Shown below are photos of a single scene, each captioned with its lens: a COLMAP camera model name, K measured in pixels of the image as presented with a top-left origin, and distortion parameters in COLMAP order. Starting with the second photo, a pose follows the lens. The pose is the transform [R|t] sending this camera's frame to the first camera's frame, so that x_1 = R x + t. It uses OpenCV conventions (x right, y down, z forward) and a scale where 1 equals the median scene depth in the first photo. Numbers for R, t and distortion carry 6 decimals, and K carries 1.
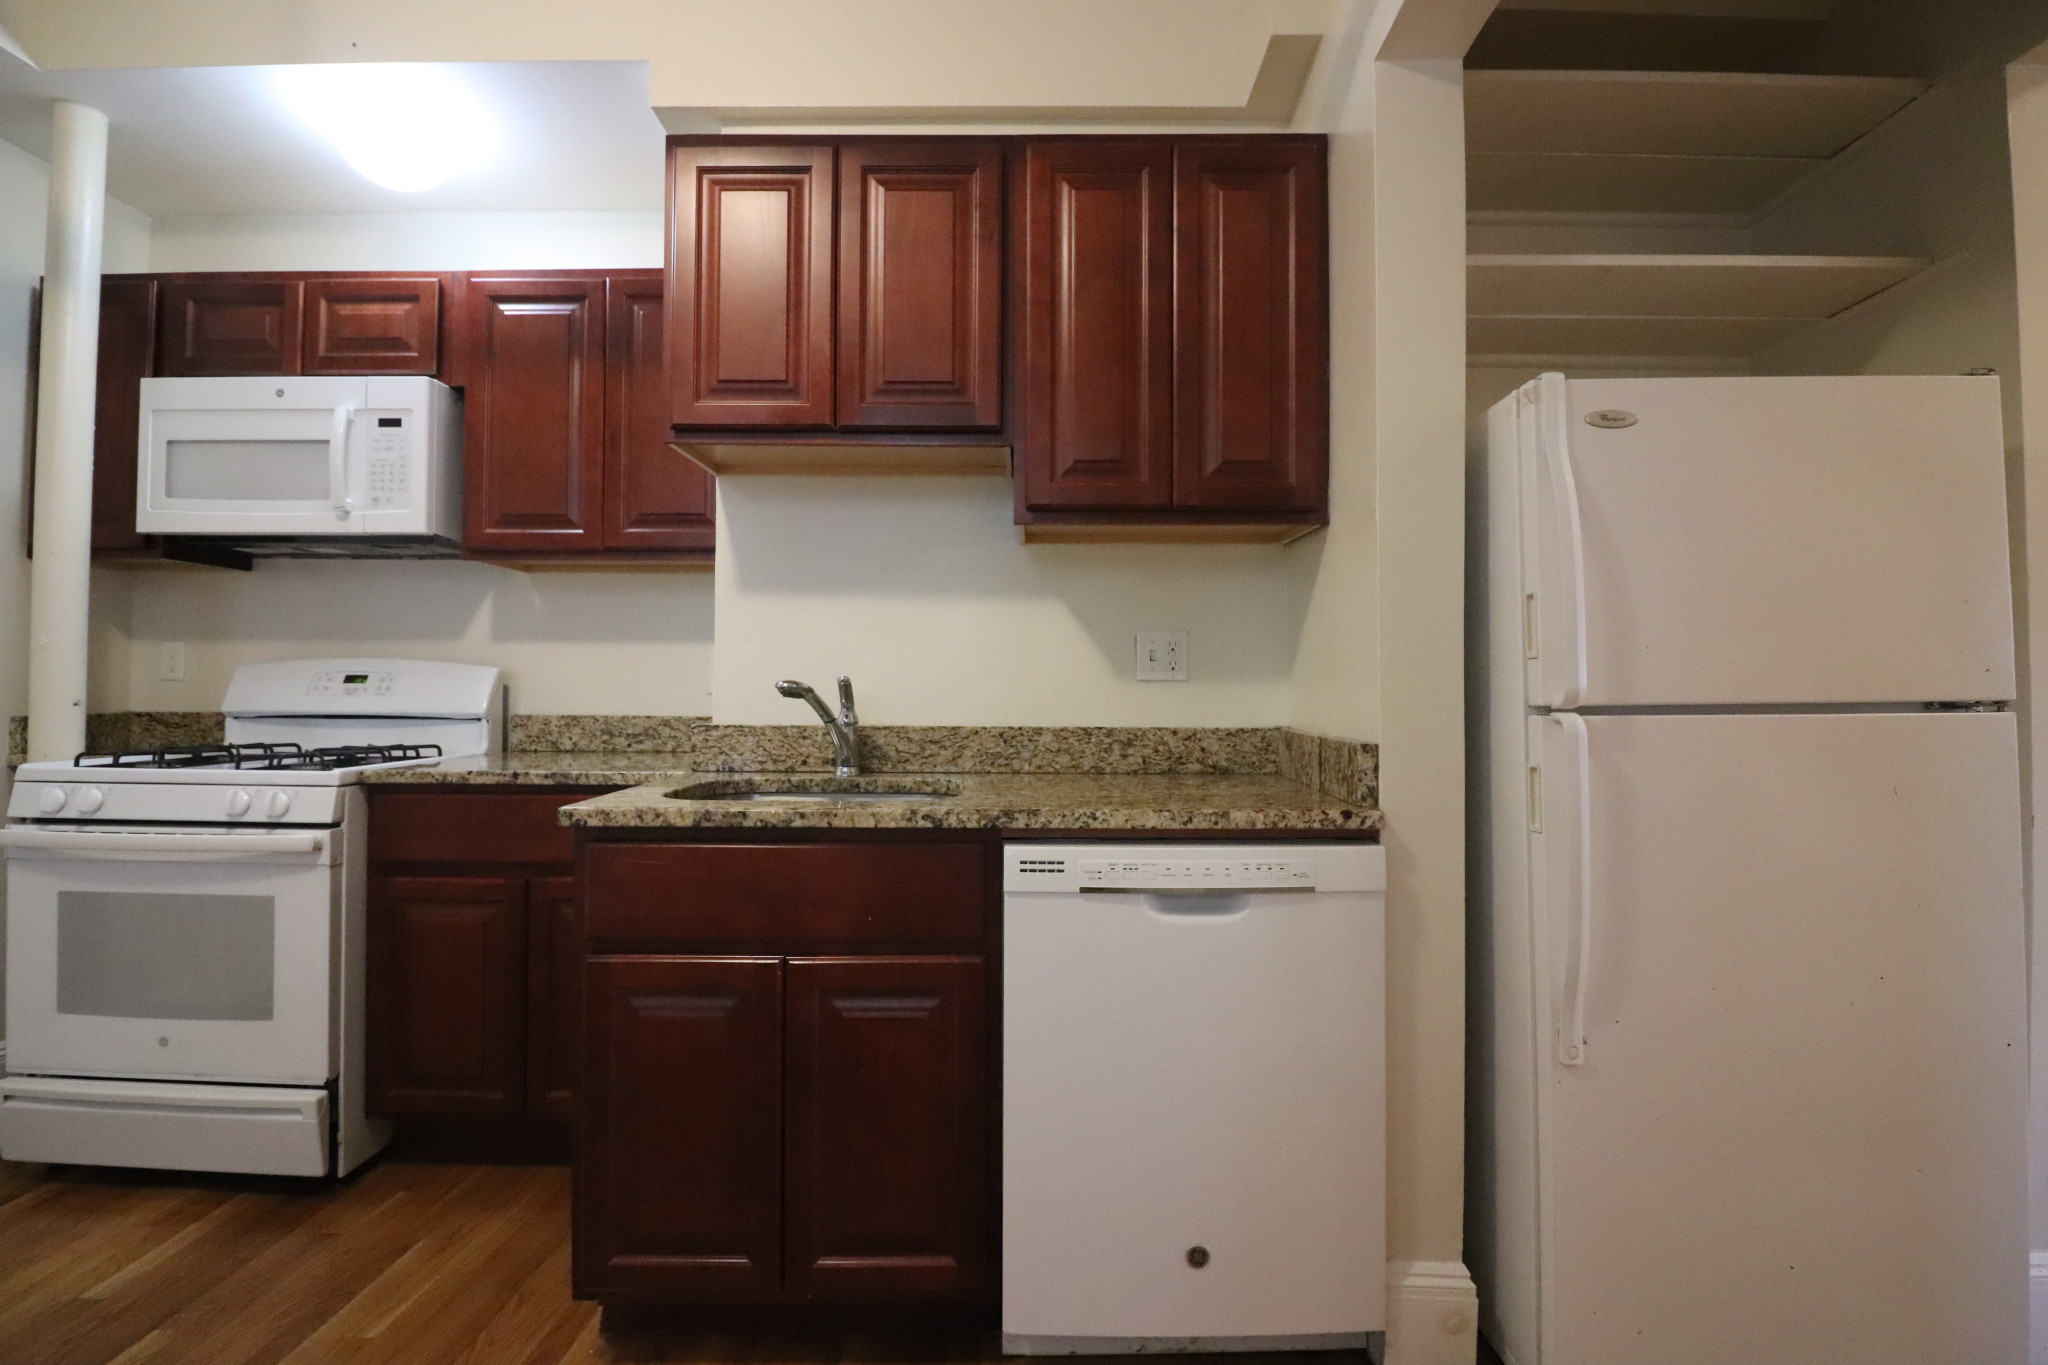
lens RADIAL K [[961.7, 0, 1015.1], [0, 961.7, 667.2], [0, 0, 1]] dist [-0.023467, -0.001492]
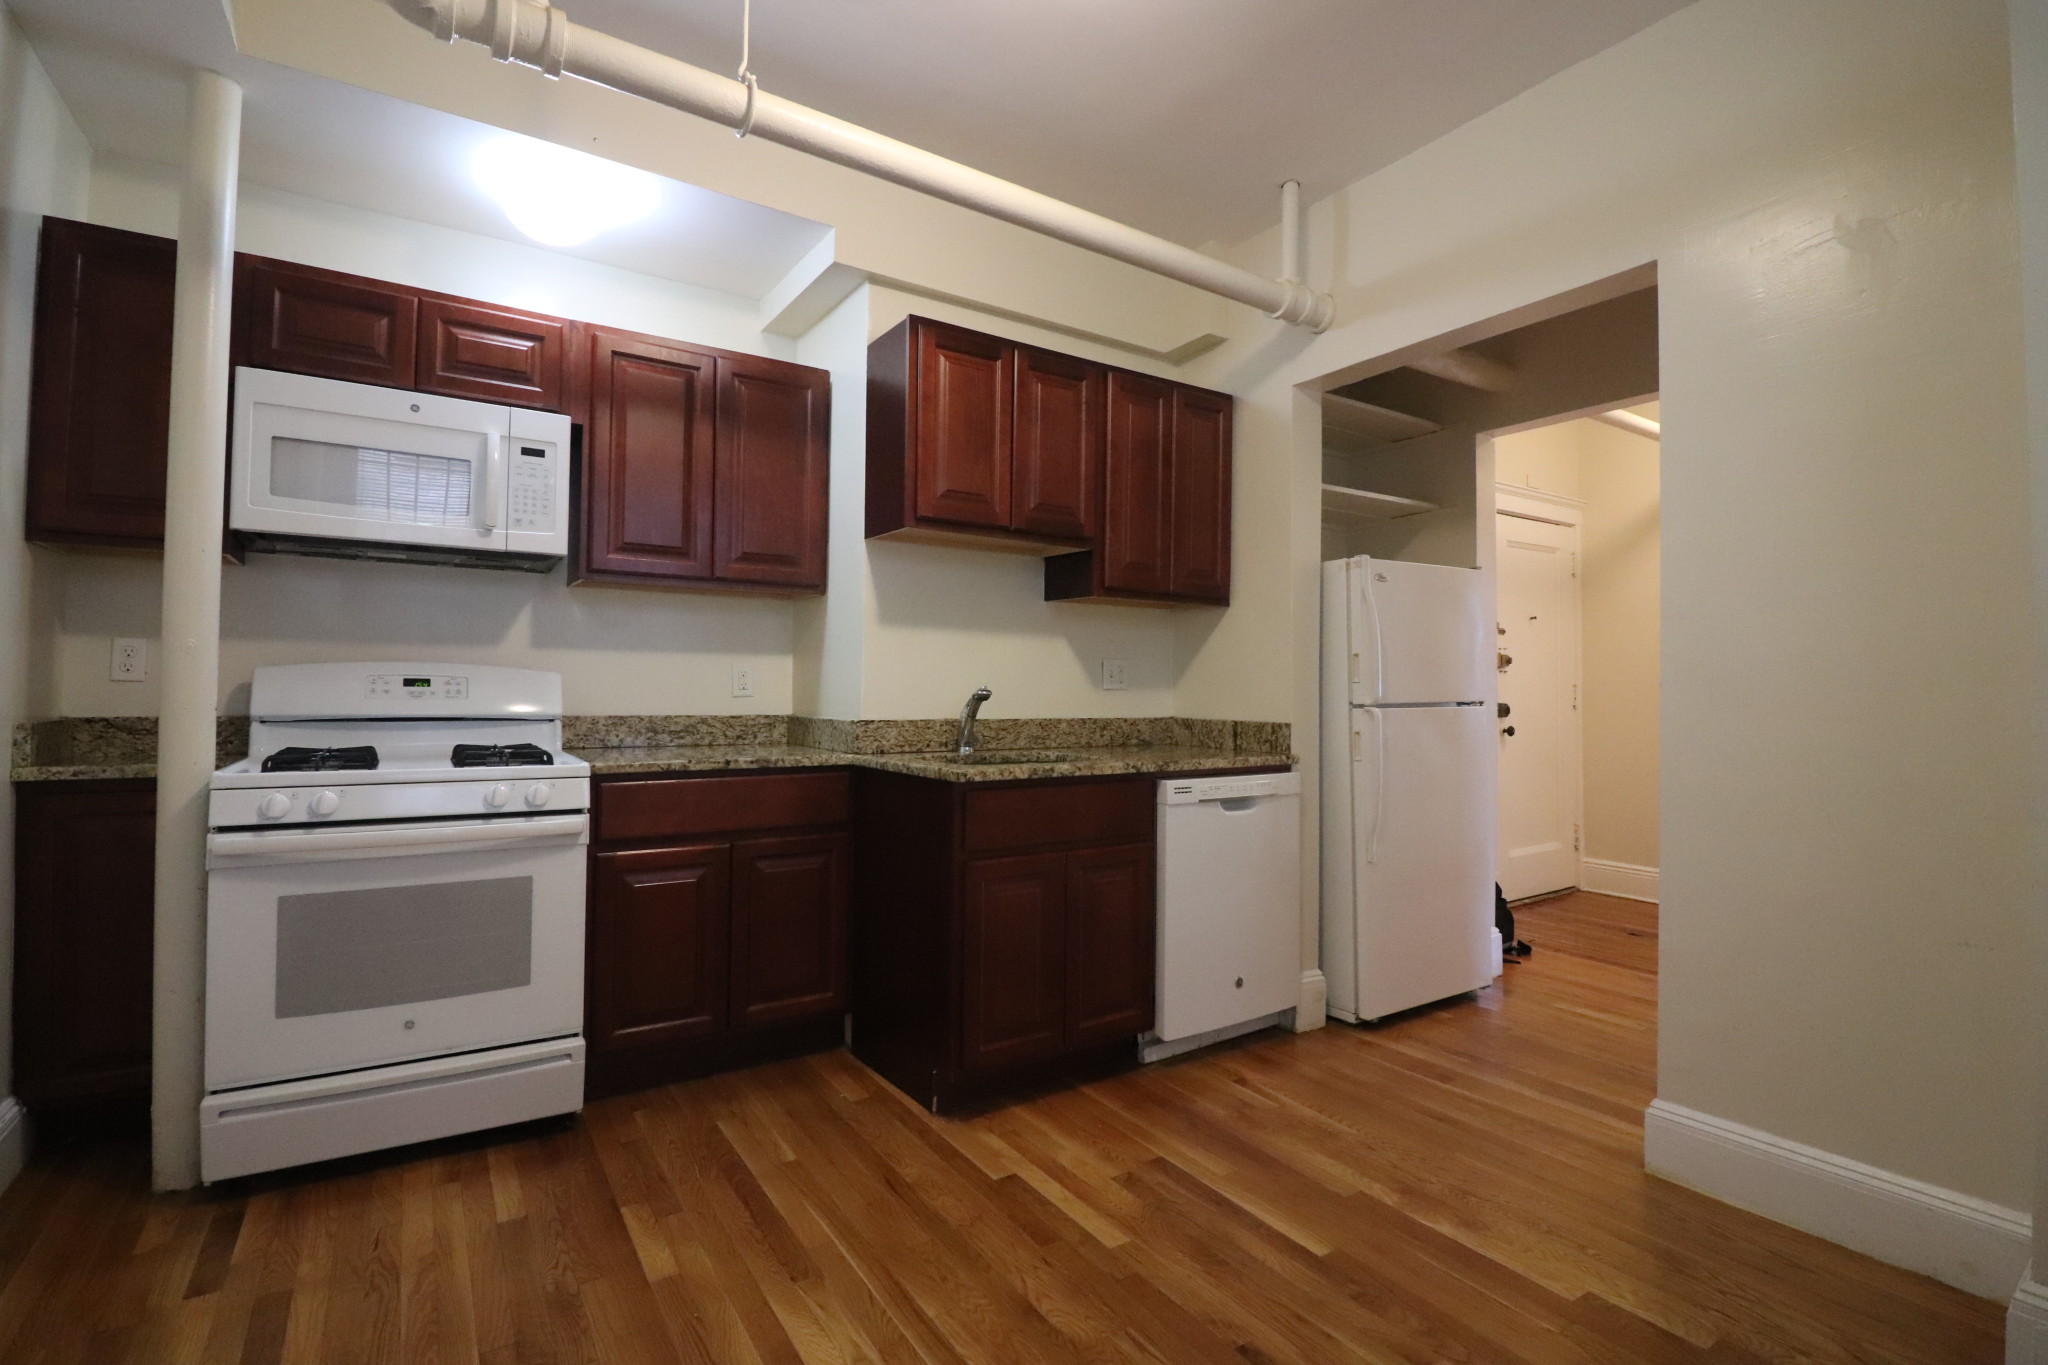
lens RADIAL K [[961.7, 0, 1015.1], [0, 961.7, 667.2], [0, 0, 1]] dist [-0.023467, -0.001492]
pose [[0.828206, 0.016829, 0.560172, -0.924197], [-0.018540, 0.999825, -0.002627, -0.016868], [-0.560118, -0.008210, 0.828372, -0.269478]]
